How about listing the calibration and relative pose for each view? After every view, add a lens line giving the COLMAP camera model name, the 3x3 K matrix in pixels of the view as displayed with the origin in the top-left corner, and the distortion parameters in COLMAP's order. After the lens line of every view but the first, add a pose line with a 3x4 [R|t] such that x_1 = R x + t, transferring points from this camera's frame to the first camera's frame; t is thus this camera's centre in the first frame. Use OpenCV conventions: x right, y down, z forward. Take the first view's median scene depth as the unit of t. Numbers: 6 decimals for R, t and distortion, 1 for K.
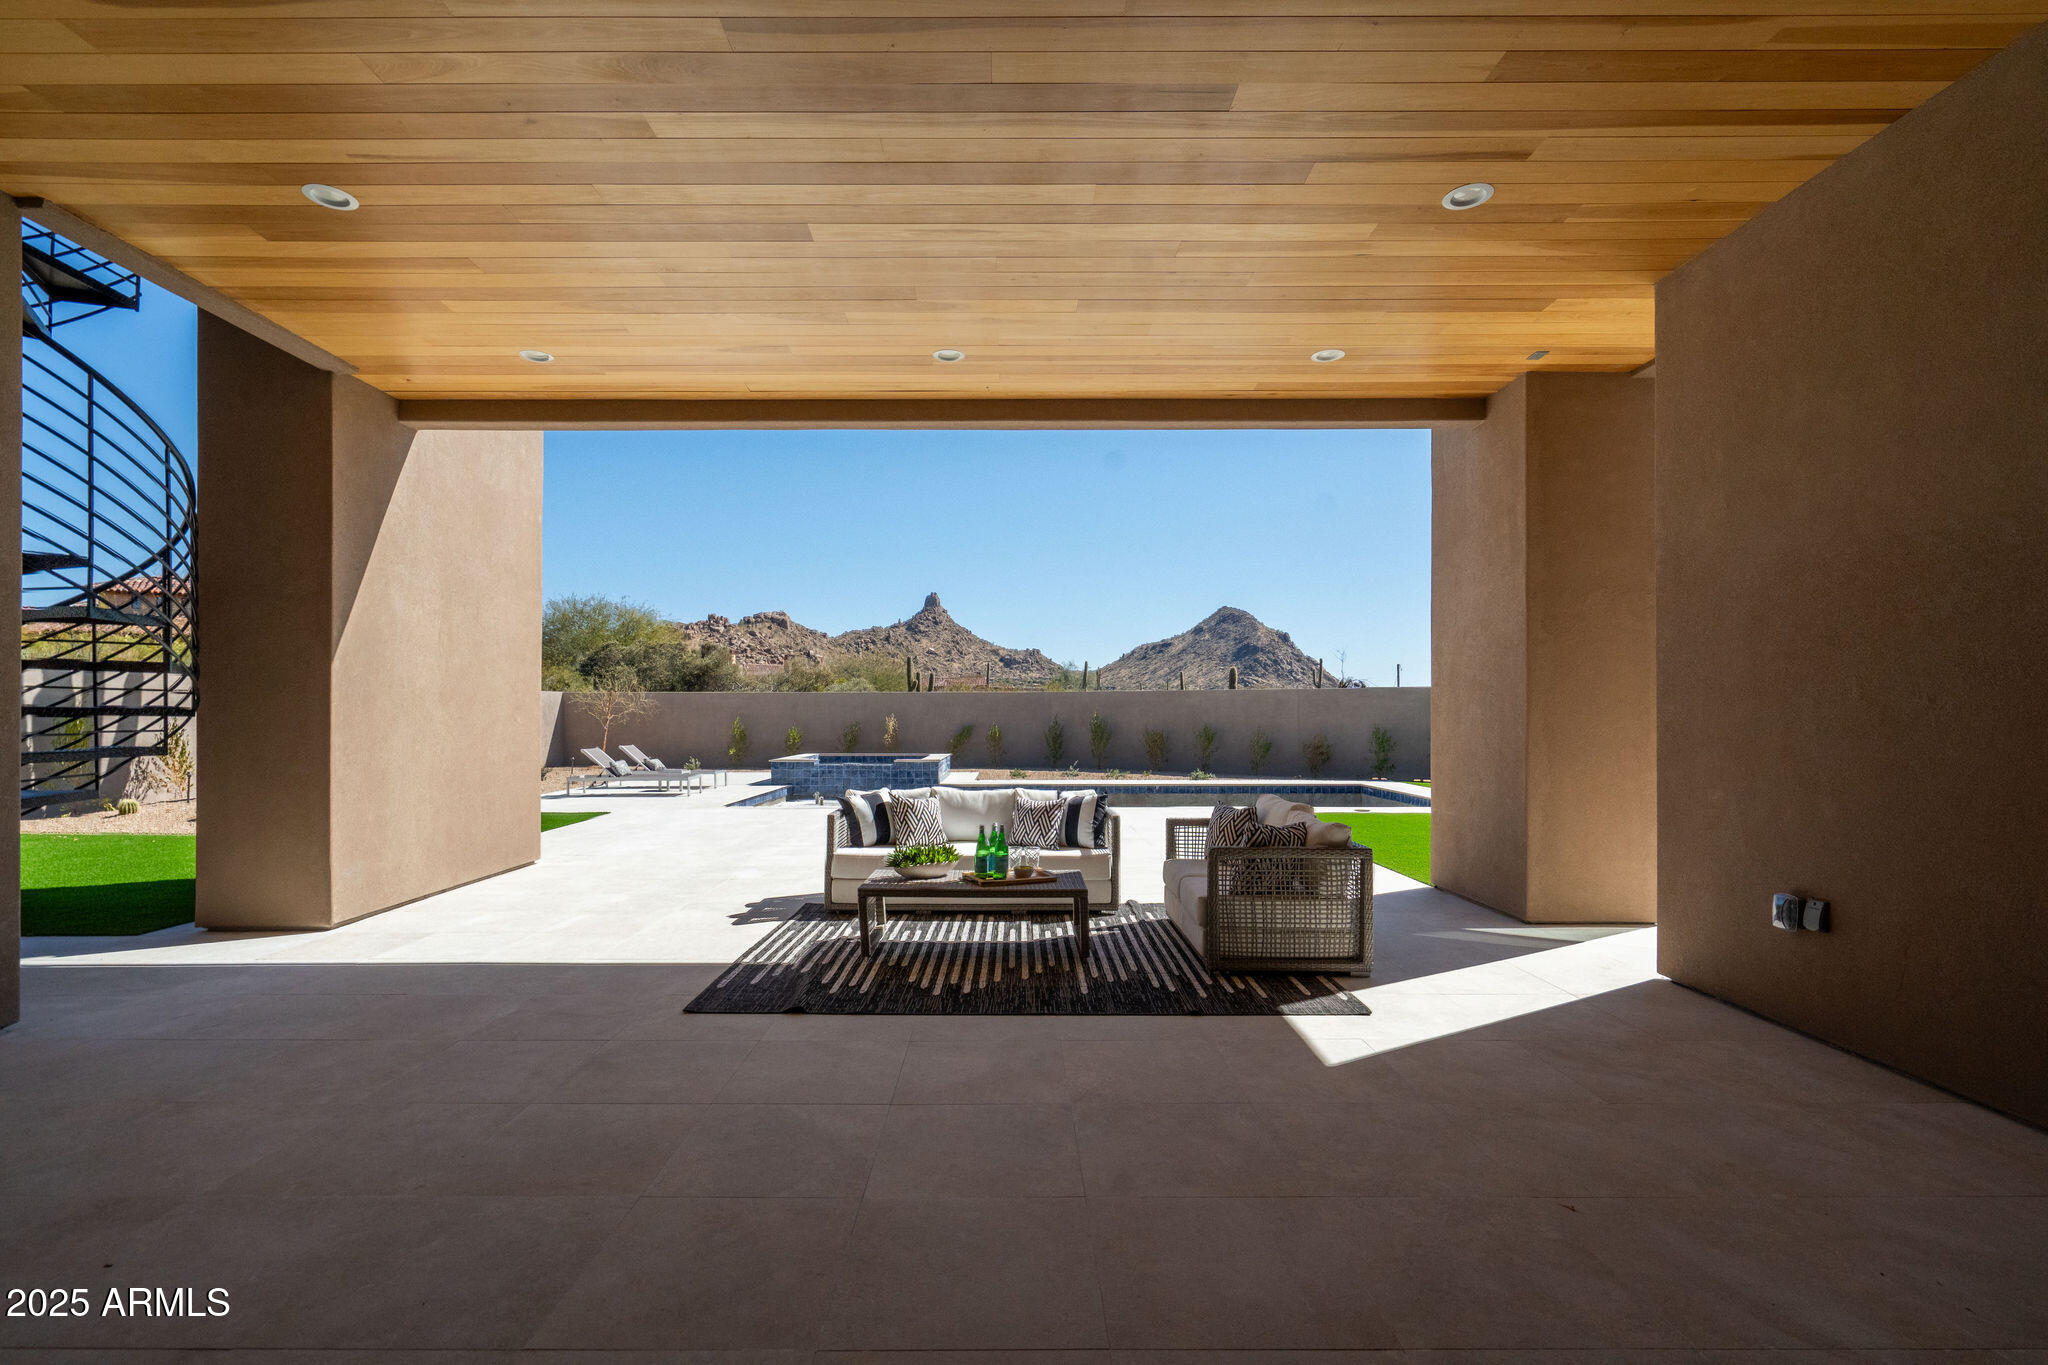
lens RADIAL K [[926.9, 0, 1002.1], [0, 926.9, 712.3], [0, 0, 1]] dist [-0.002946, 0.000498]
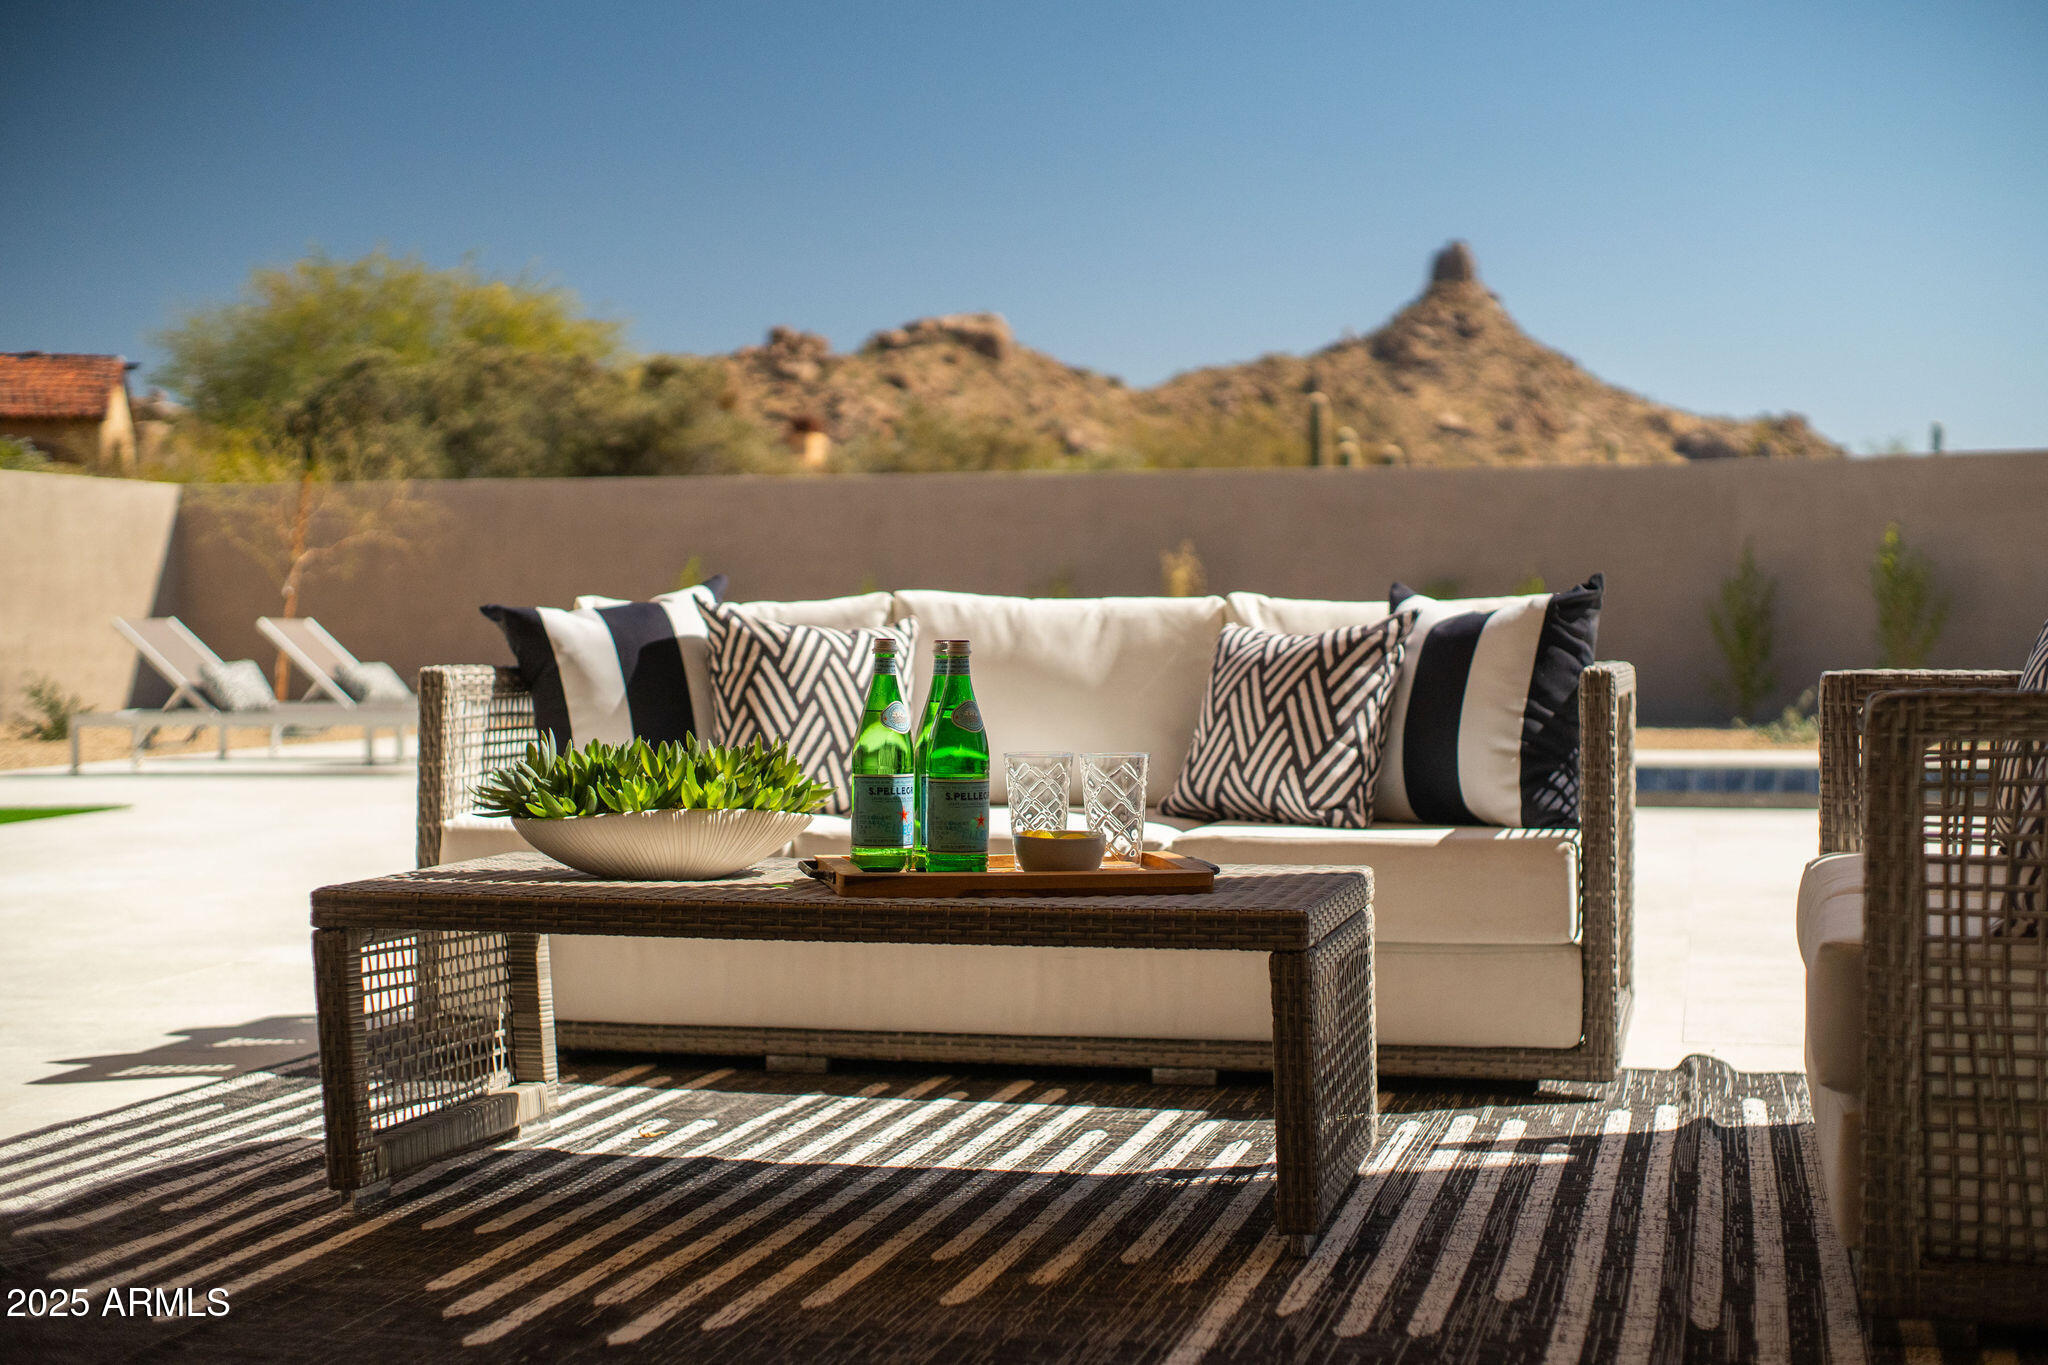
lens RADIAL K [[2908.4, 0, 1024.0], [0, 2908.4, 682.5], [0, 0, 1]] dist [0.033029, 0.040357]
pose [[0.975327, 0.001864, -0.220756, 0.178431], [0.002704, 0.999788, 0.020389, 0.126751], [0.220747, -0.020483, 0.975116, 0.343910]]
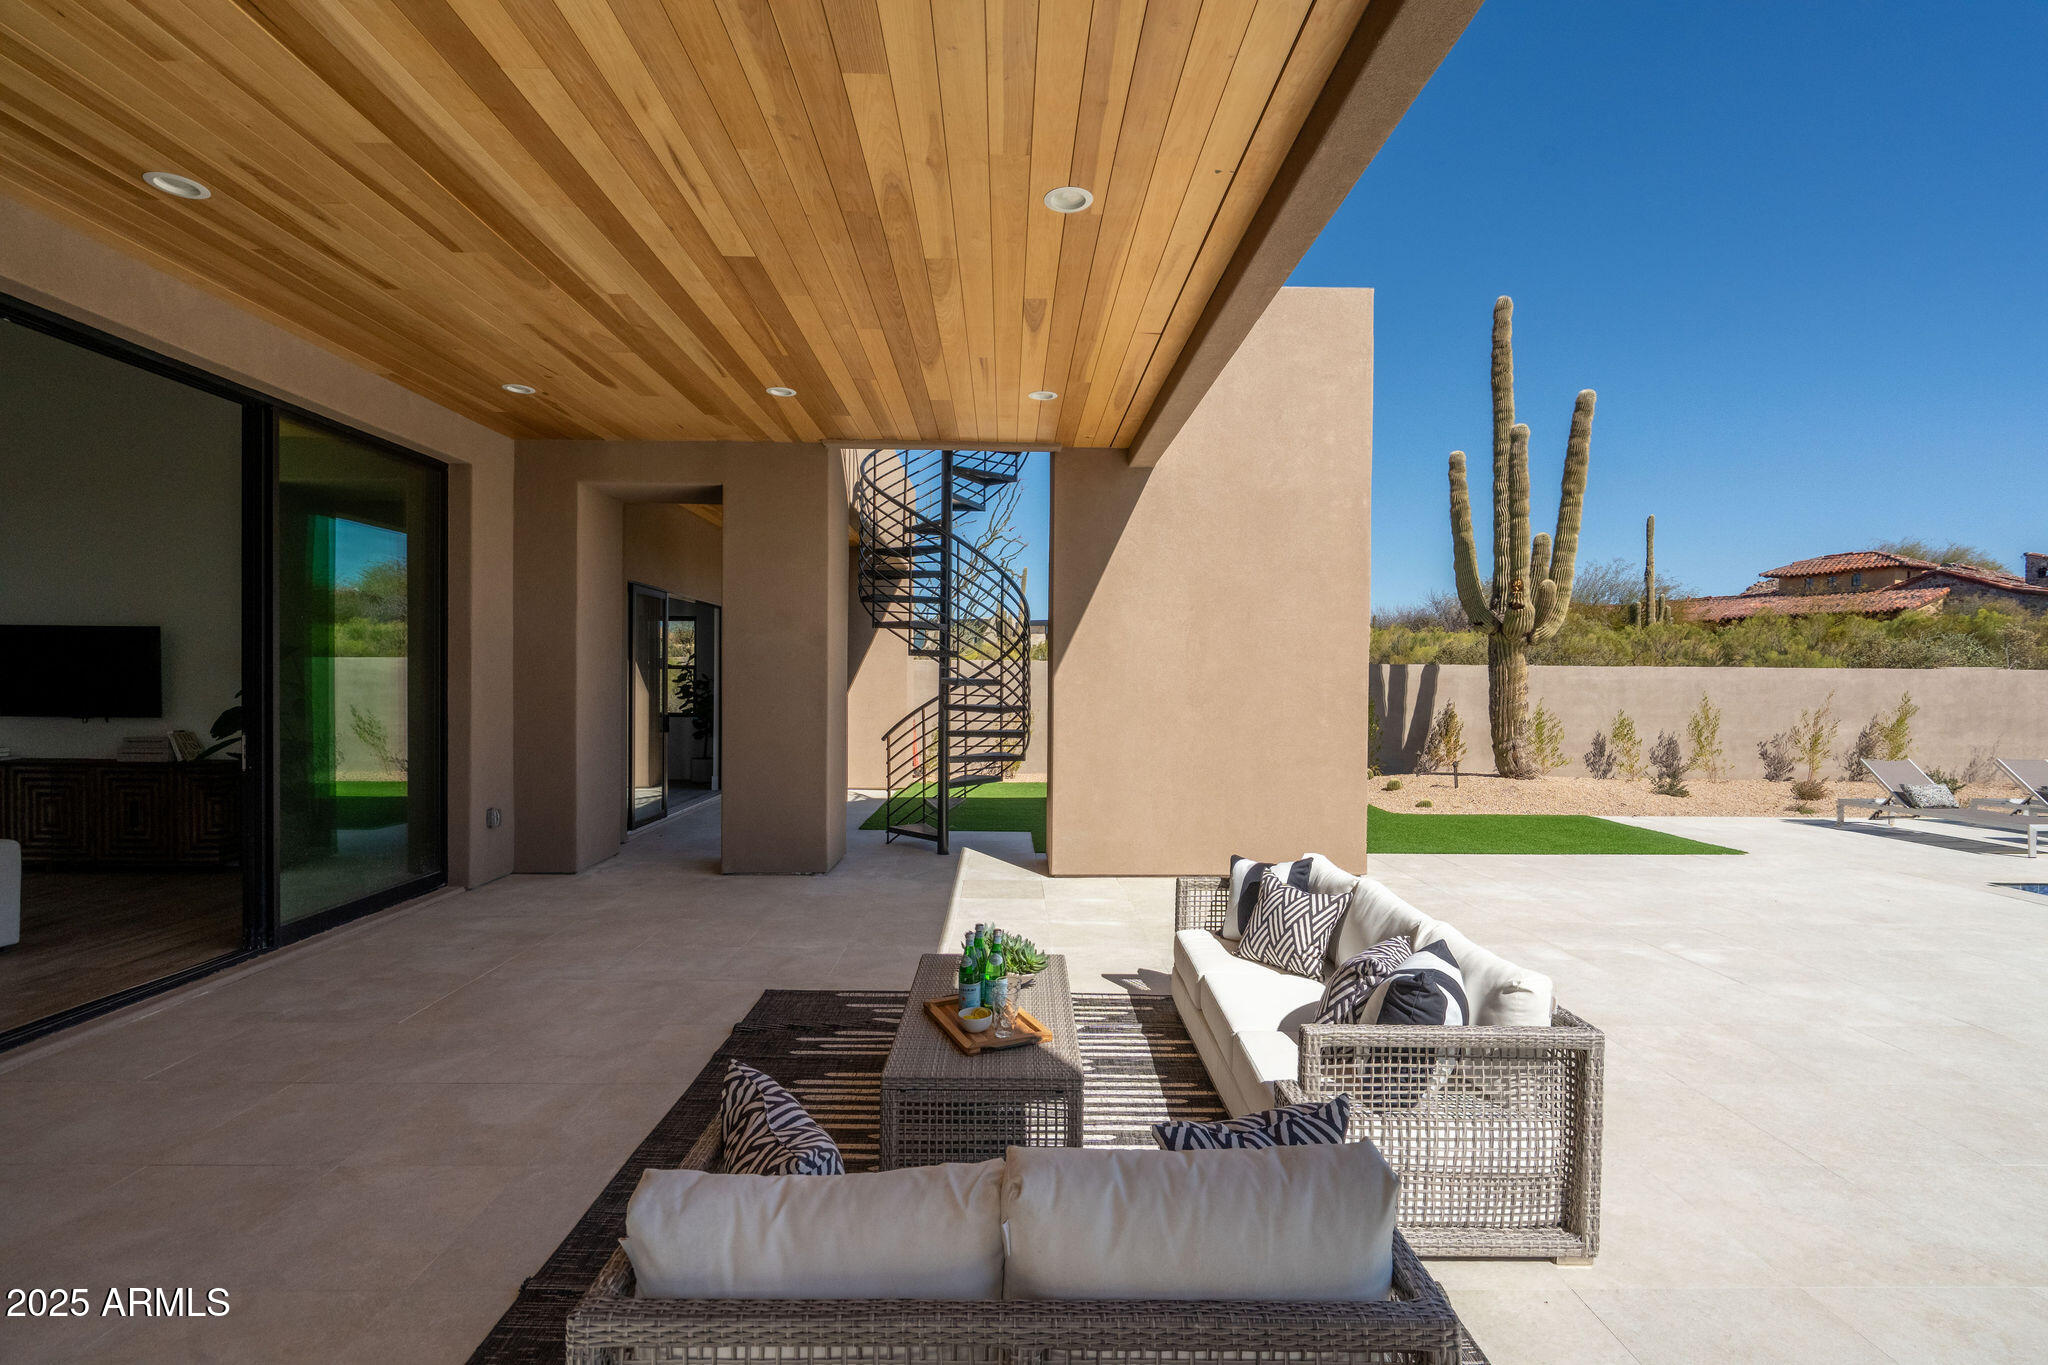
lens RADIAL K [[914.6, 0, 1024.0], [0, 914.6, 682.5], [0, 0, 1]] dist [-0.001560, -0.000030]
pose [[0.019349, 0.005382, -0.999798, 0.665495], [-0.005578, 0.999971, 0.005275, -0.054965], [0.999797, 0.005475, 0.019378, 1.092068]]
